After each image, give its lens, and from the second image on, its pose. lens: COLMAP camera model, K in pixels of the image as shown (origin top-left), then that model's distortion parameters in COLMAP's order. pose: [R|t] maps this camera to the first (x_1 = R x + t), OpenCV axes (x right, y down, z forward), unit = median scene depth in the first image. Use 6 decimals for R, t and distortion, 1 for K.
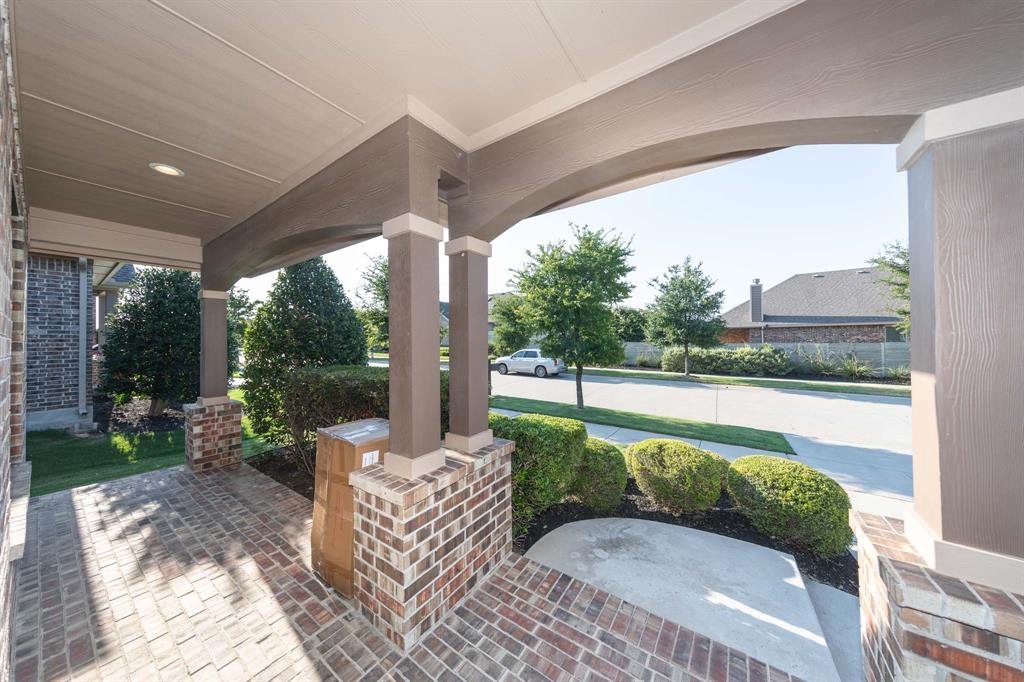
lens RADIAL K [[319.5, 0, 512.0], [0, 319.5, 338.4], [0, 0, 1]] dist [0.002378, -0.000101]
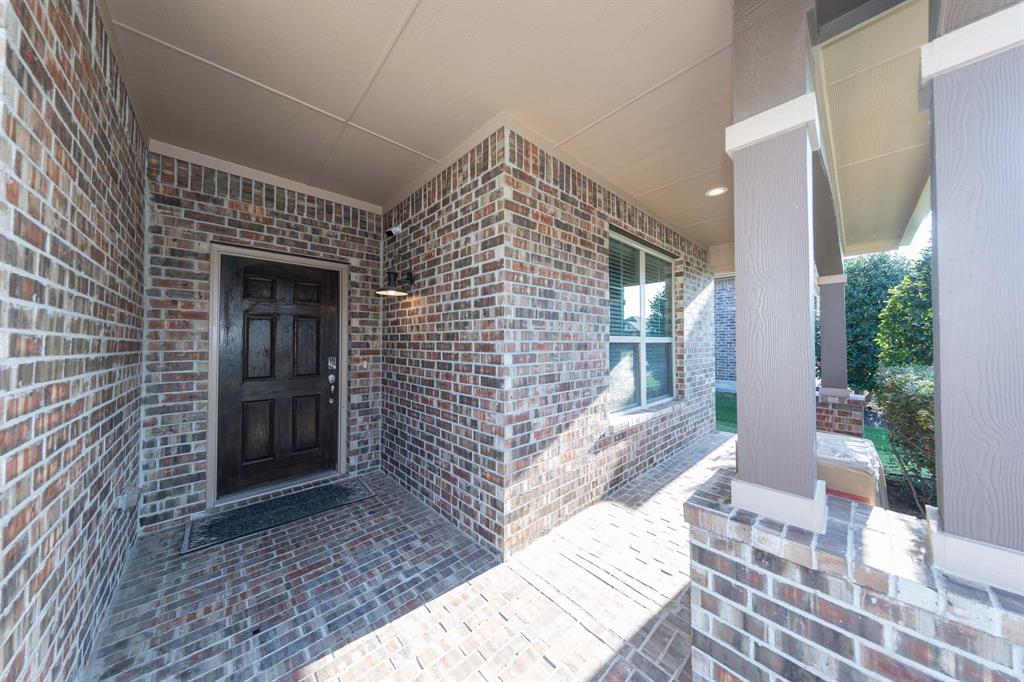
lens RADIAL K [[319.5, 0, 511.4], [0, 319.5, 336.6], [0, 0, 1]] dist [0.002378, -0.000101]
pose [[-0.217560, -0.002666, -0.976043, 0.473215], [0.010289, 0.999934, -0.005024, 0.067917], [0.975993, -0.011135, -0.217518, 0.675154]]
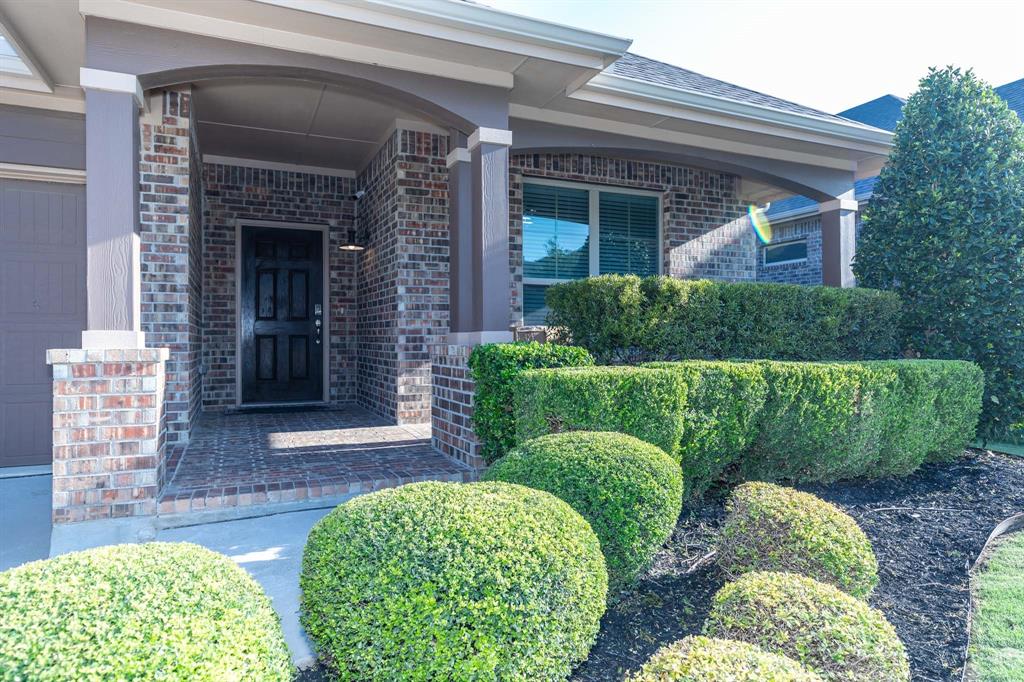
lens RADIAL K [[633.1, 0, 512.9], [0, 633.1, 339.7], [0, 0, 1]] dist [-0.005065, 0.001000]
pose [[-0.525345, 0.017060, -0.850718, 2.228406], [0.015274, 0.999827, 0.010618, 0.459963], [0.850752, -0.007416, -0.525515, 3.161028]]
